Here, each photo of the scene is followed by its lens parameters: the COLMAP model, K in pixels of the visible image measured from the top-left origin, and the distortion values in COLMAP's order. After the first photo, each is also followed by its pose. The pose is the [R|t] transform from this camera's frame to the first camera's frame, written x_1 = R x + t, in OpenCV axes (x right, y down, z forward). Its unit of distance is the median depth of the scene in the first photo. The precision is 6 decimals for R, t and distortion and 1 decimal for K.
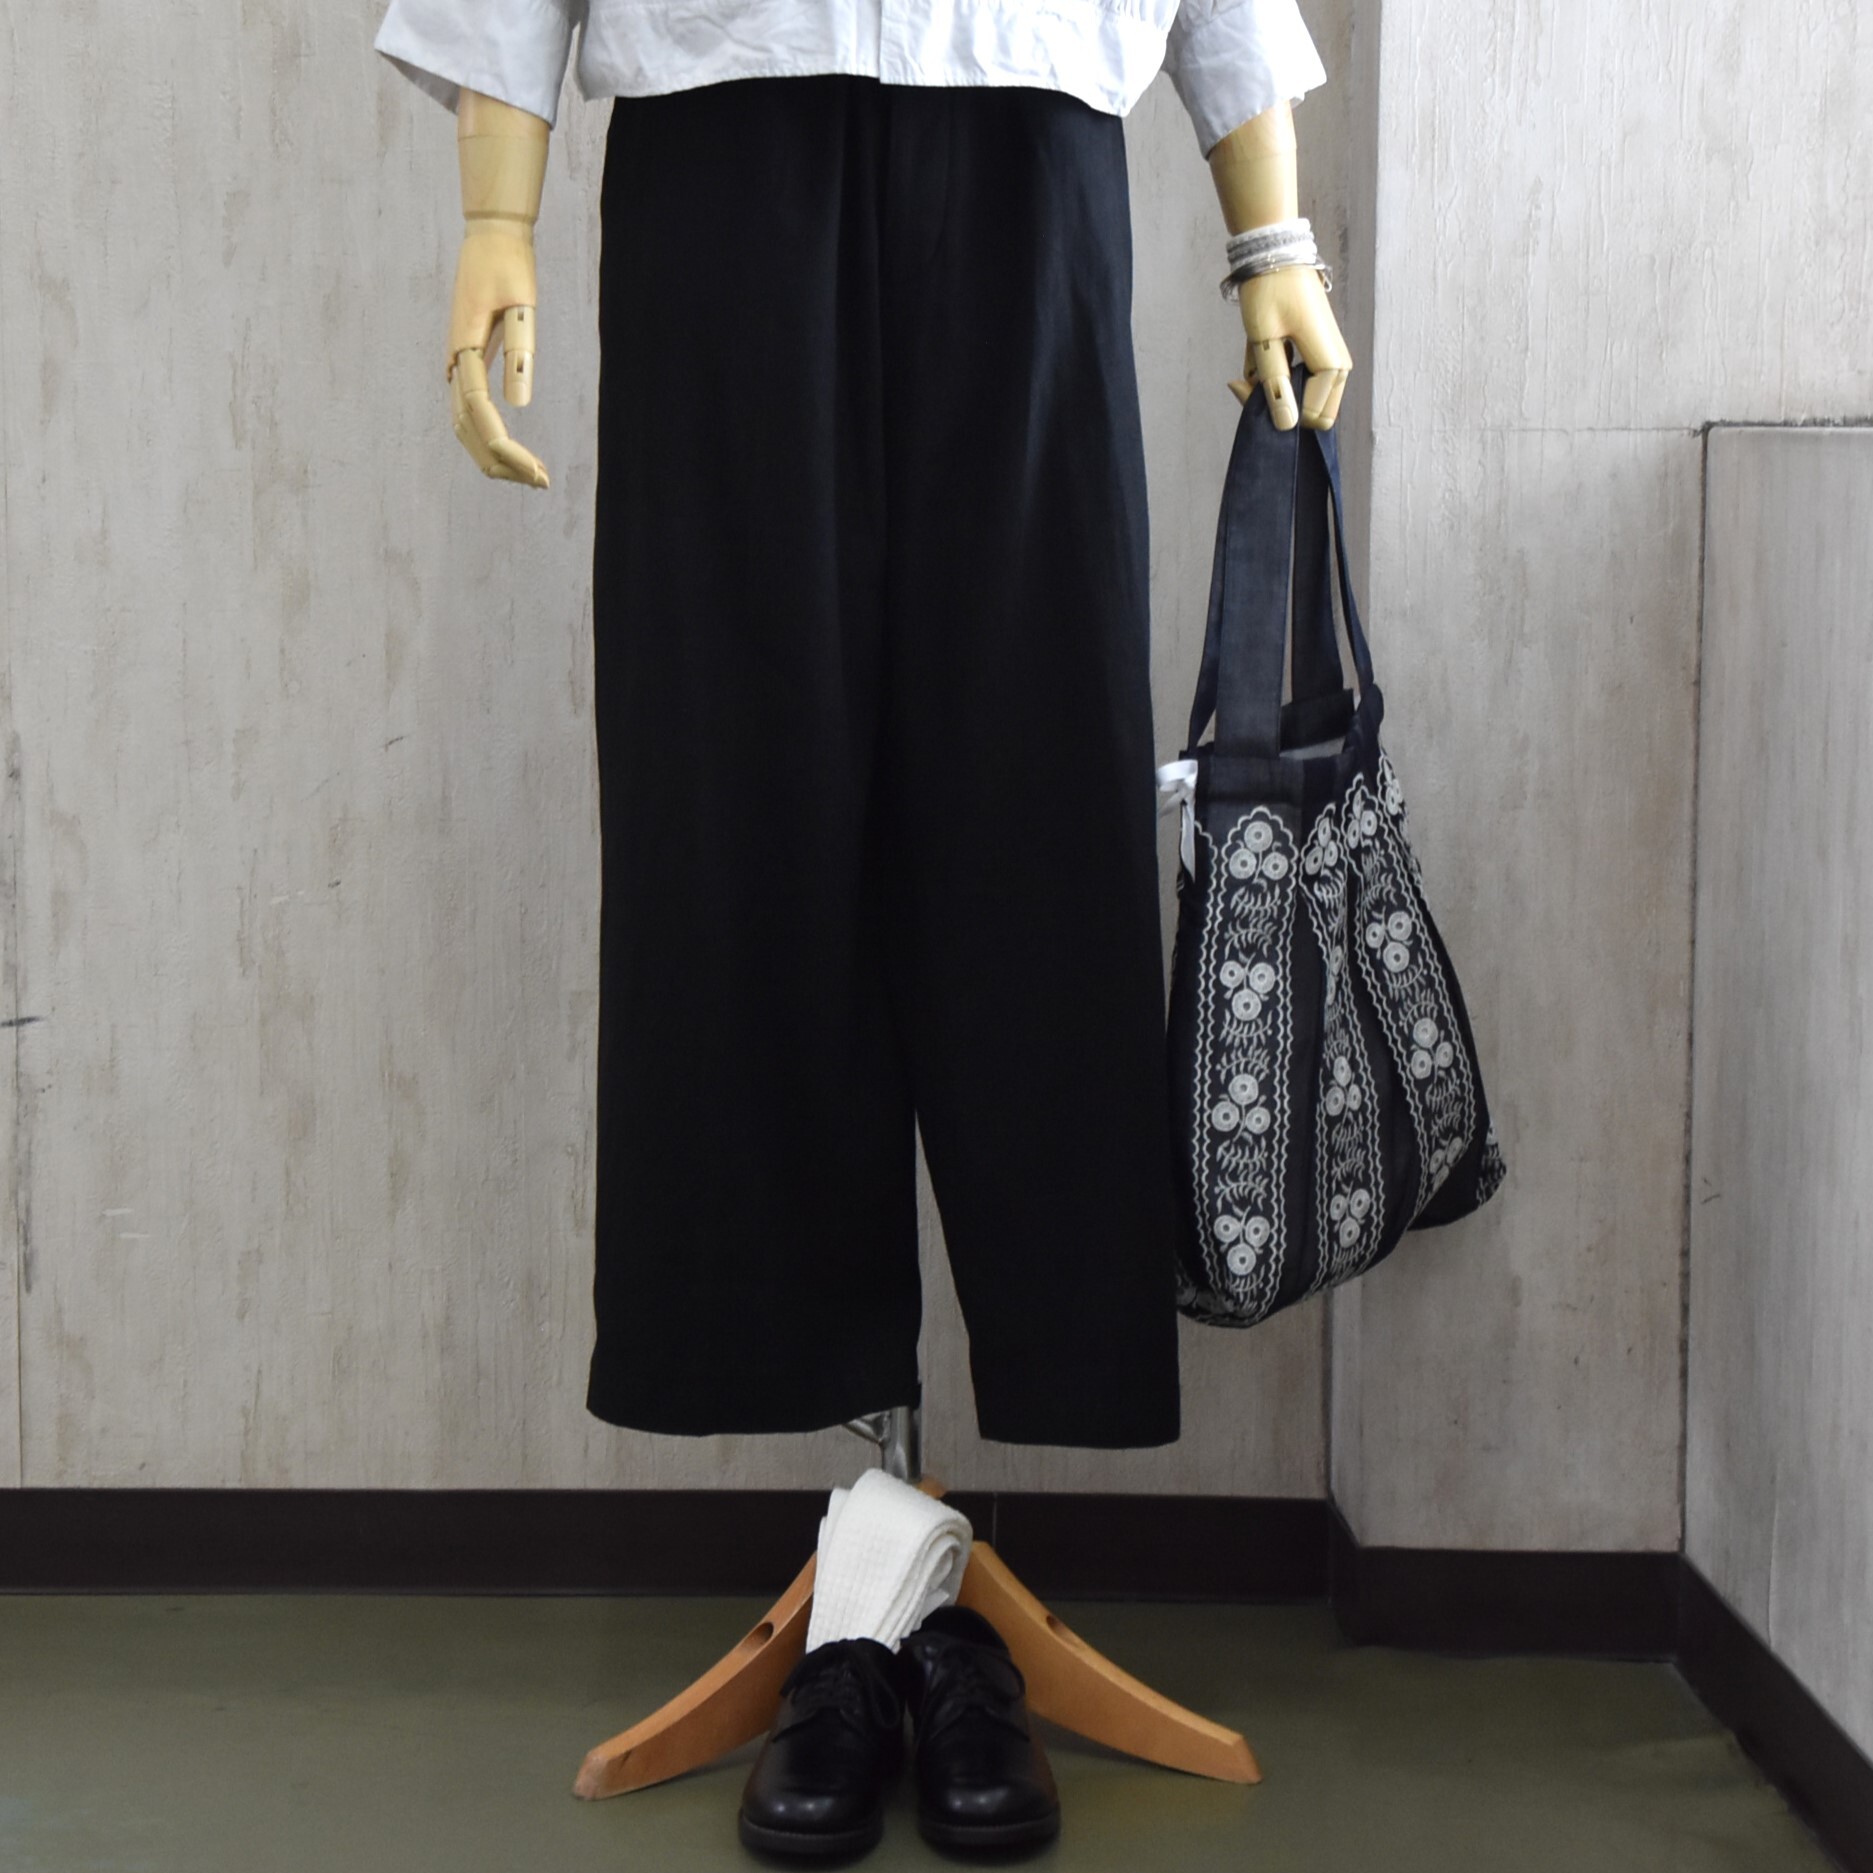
lens RADIAL K [[5015.9, 0, 877.5], [0, 5015.9, 931.0], [0, 0, 1]] dist [0.260199, 0.490031]
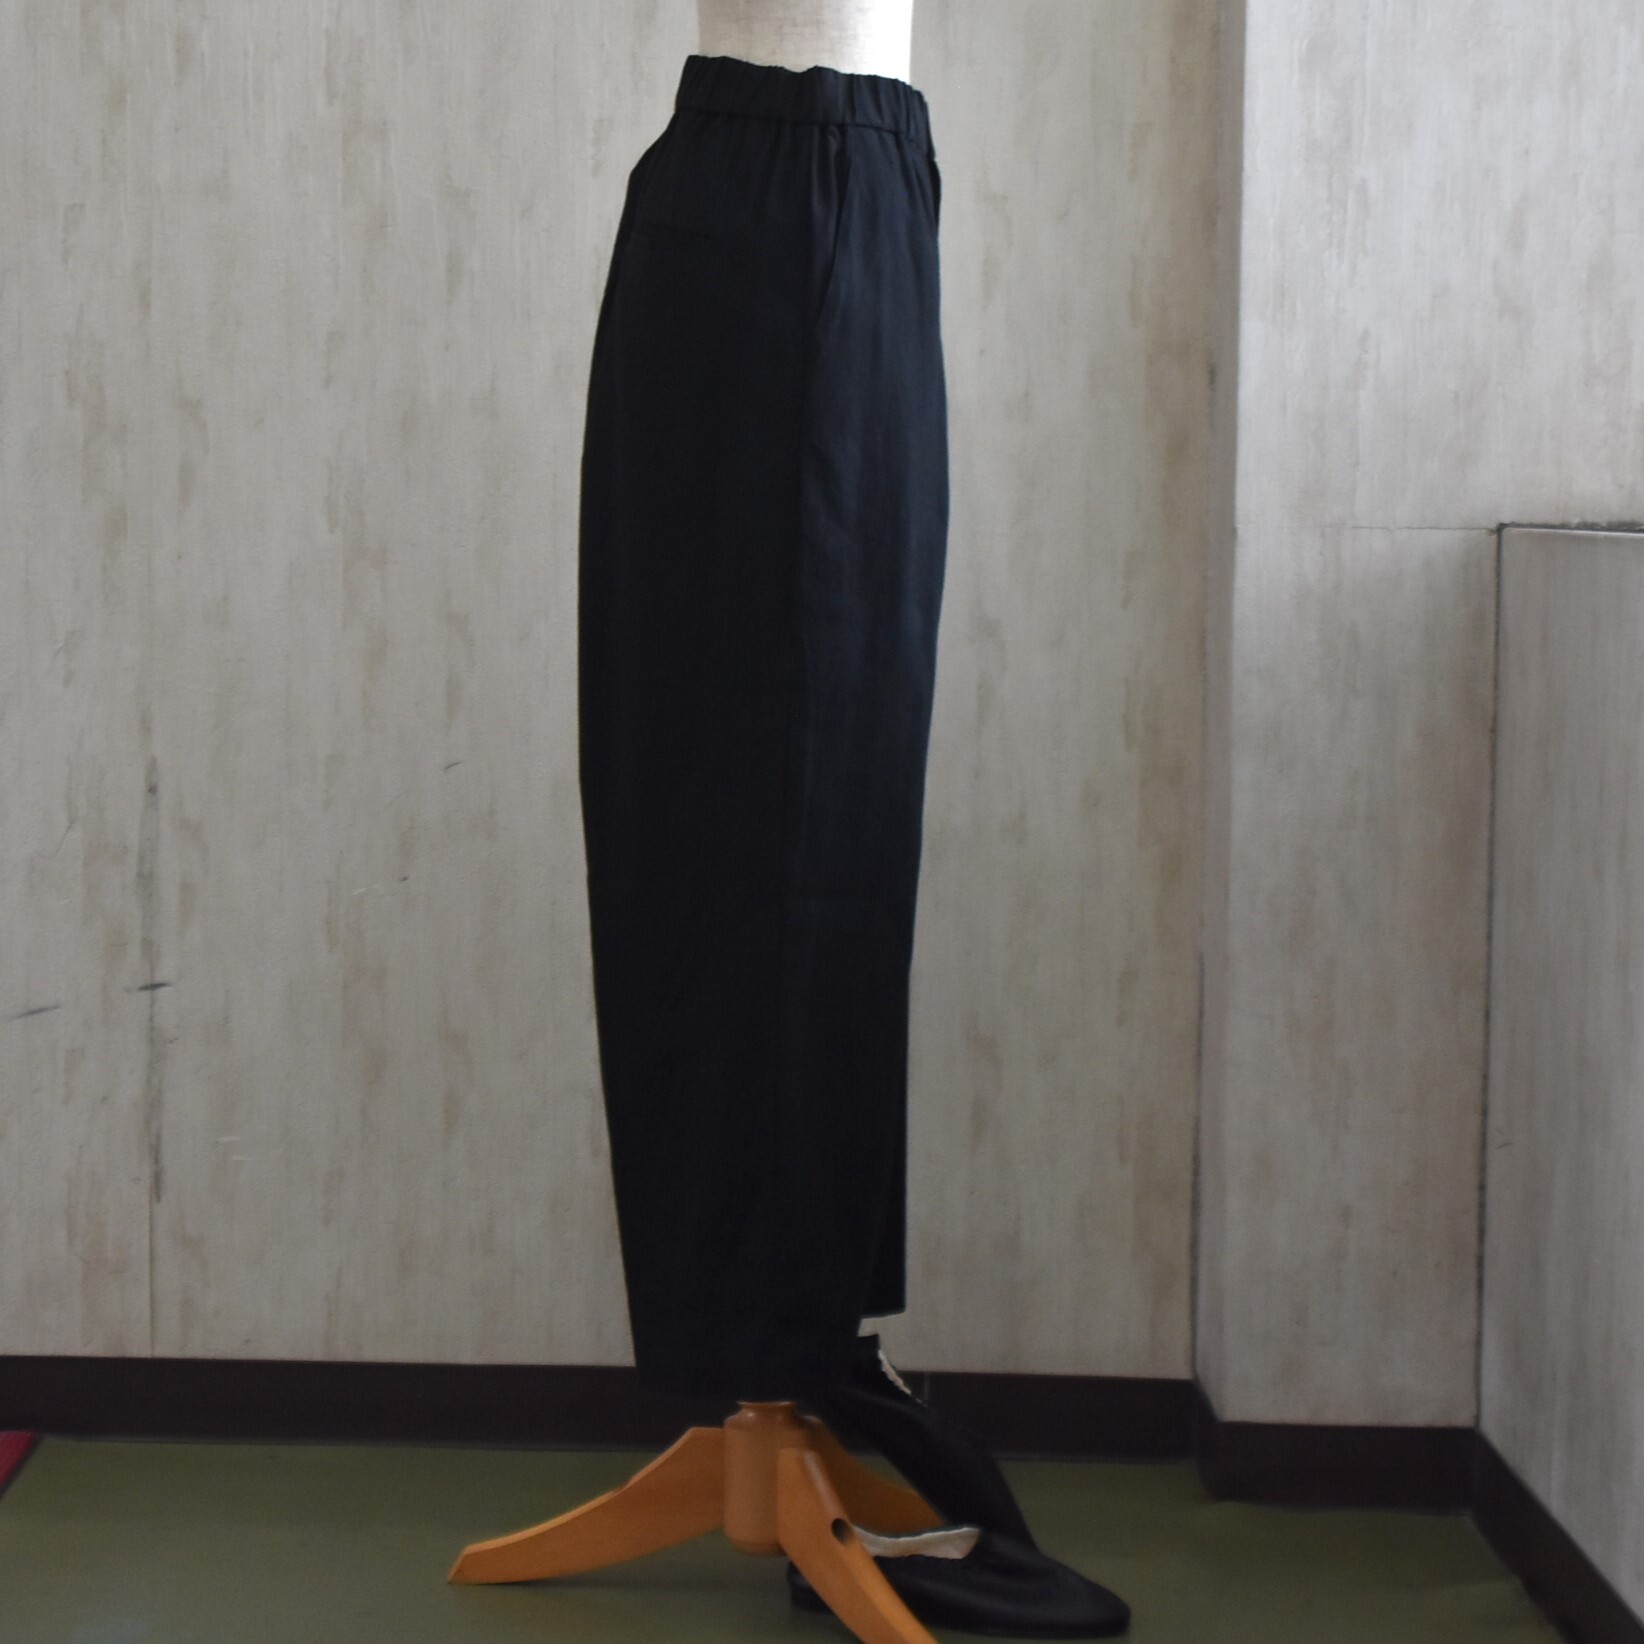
lens RADIAL K [[3518.5, 0, 821.7], [0, 3518.5, 744.2], [0, 0, 1]] dist [0.022024, 0.198708]
pose [[0.999938, 0.008651, -0.007062, 0.002217], [-0.008863, 0.999494, -0.030549, -0.017500], [0.006794, 0.030610, 0.999508, 0.127485]]
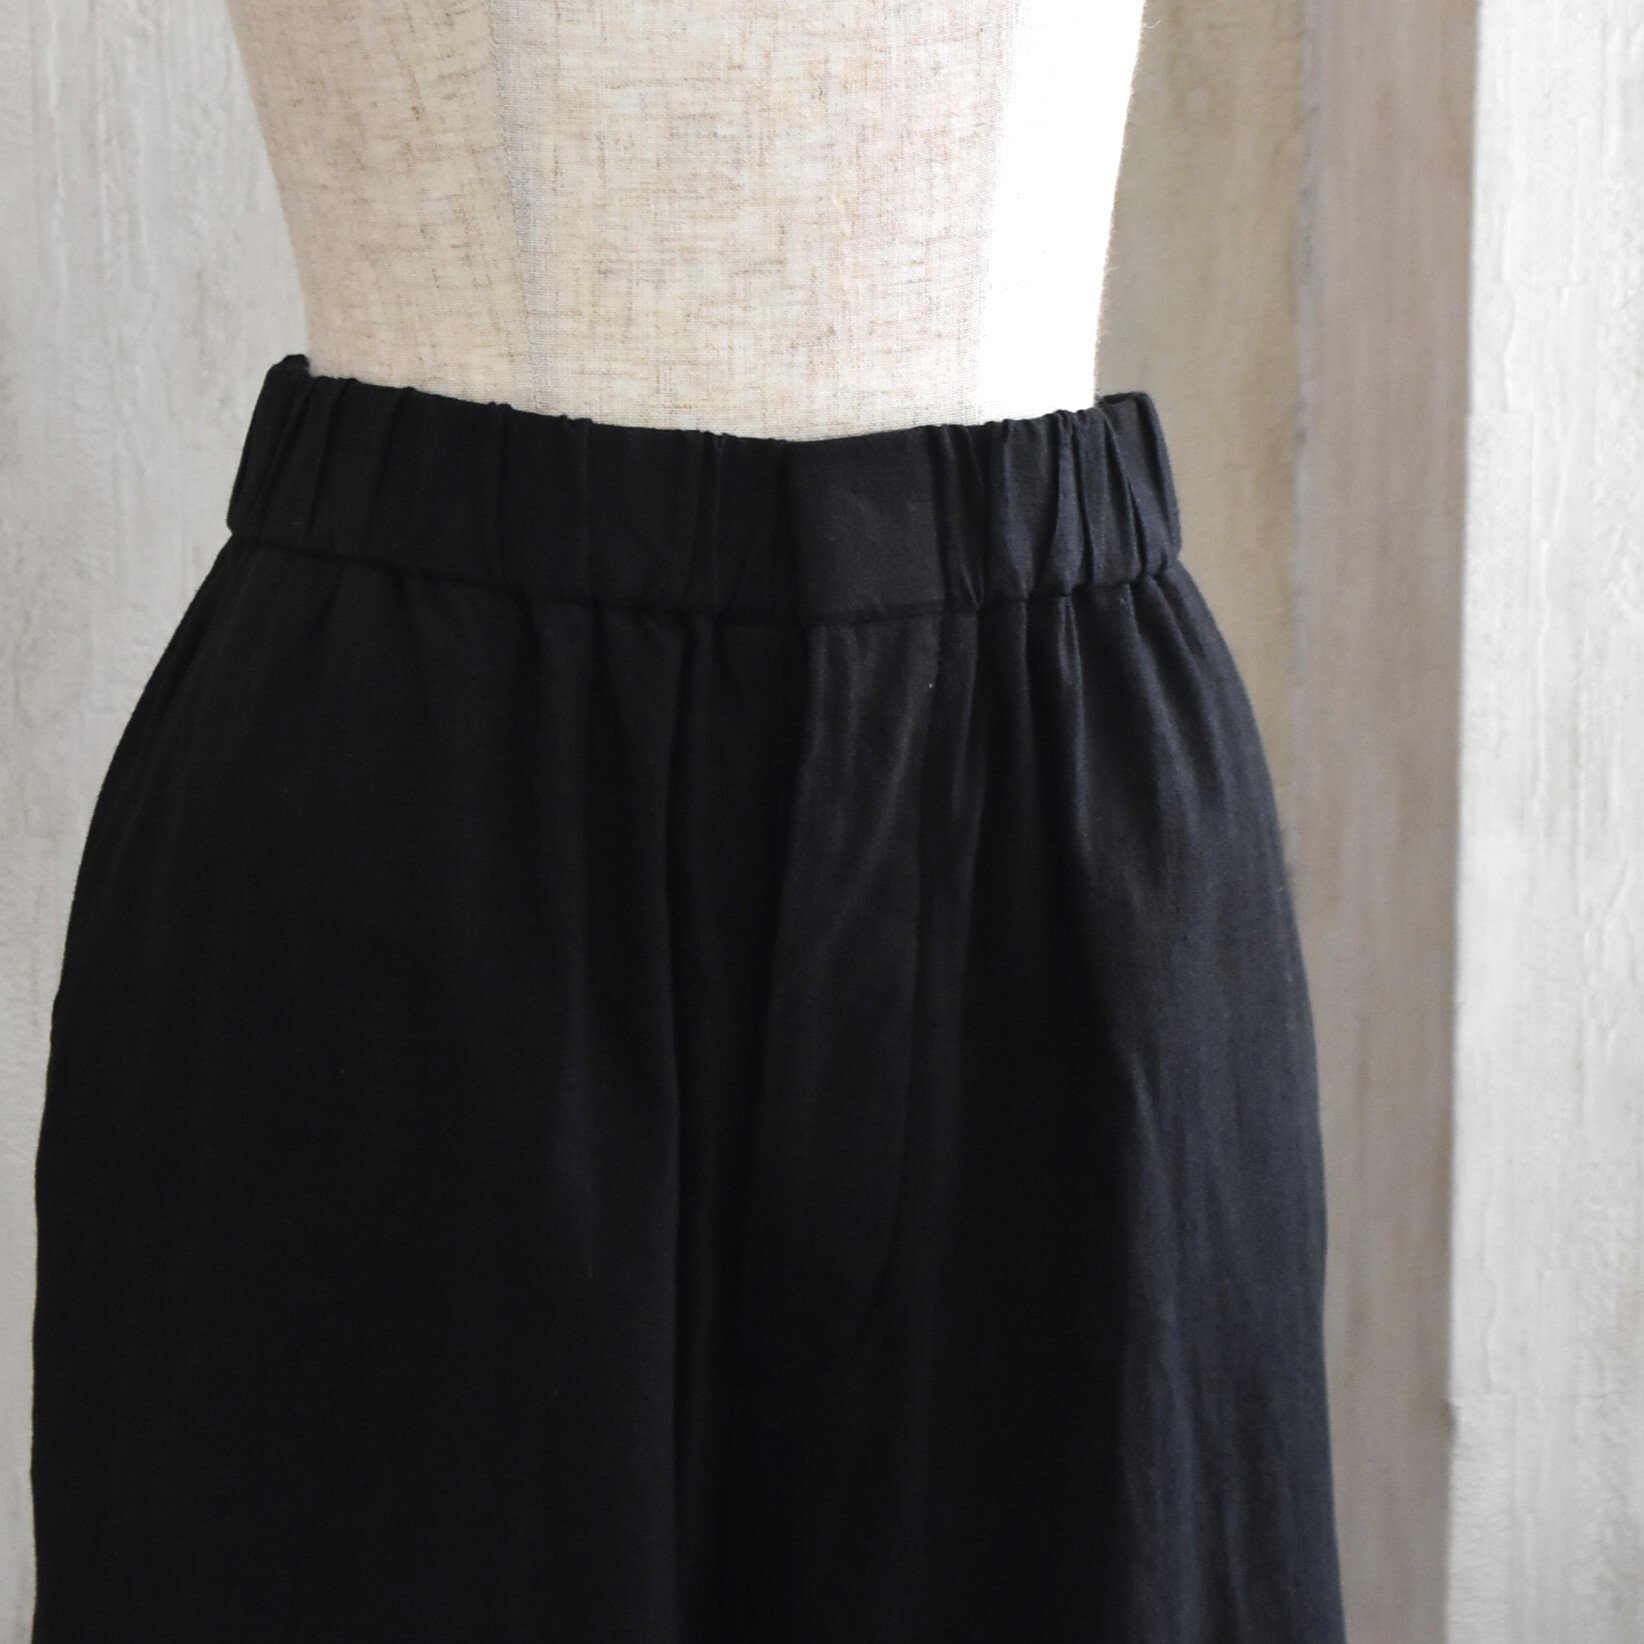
lens RADIAL K [[6550.6, 0, 822.0], [0, 6550.6, 822.0], [0, 0, 1]] dist [0.279897, 3.946635]
pose [[0.961627, -0.044841, 0.270671, -0.109056], [0.022591, 0.996145, 0.084765, -0.199185], [-0.273429, -0.075397, 0.958933, 0.458968]]
